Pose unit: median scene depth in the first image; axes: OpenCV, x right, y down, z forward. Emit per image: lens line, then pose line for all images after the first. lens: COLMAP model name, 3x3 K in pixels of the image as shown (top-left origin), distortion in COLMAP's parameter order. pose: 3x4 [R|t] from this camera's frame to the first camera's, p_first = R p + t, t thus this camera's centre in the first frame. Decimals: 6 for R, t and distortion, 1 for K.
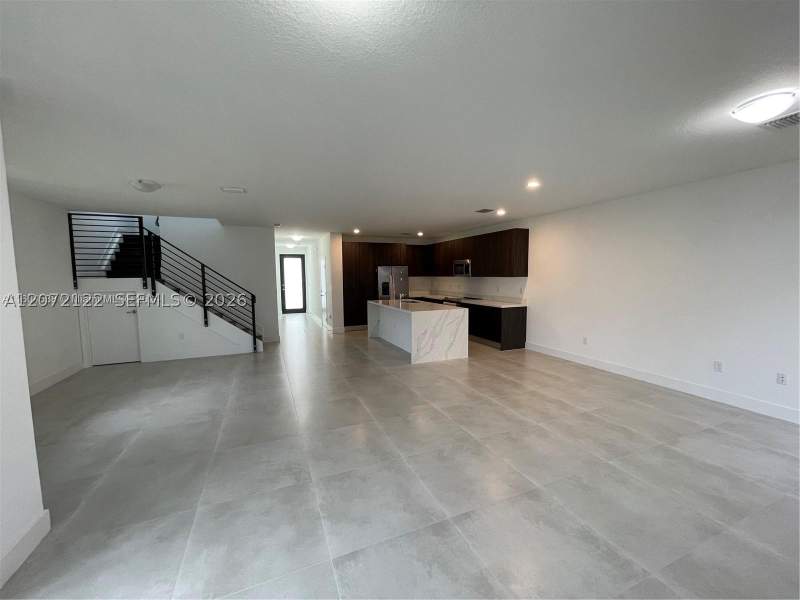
lens RADIAL K [[324.4, 0, 400.2], [0, 324.4, 305.8], [0, 0, 1]] dist [-0.000739, -0.000200]
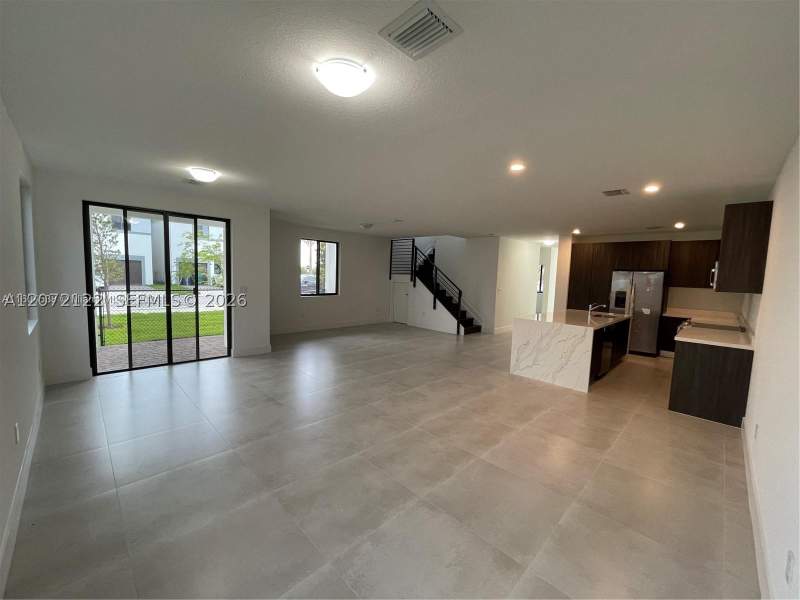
lens RADIAL K [[323.5, 0, 400.0], [0, 323.5, 300.0], [0, 0, 1]] dist [-0.001682, 0.000091]
pose [[0.378193, 0.097270, -0.920602, 0.738274], [-0.126744, 0.990540, 0.052592, -0.038092], [0.917009, 0.096791, 0.386944, 0.308077]]
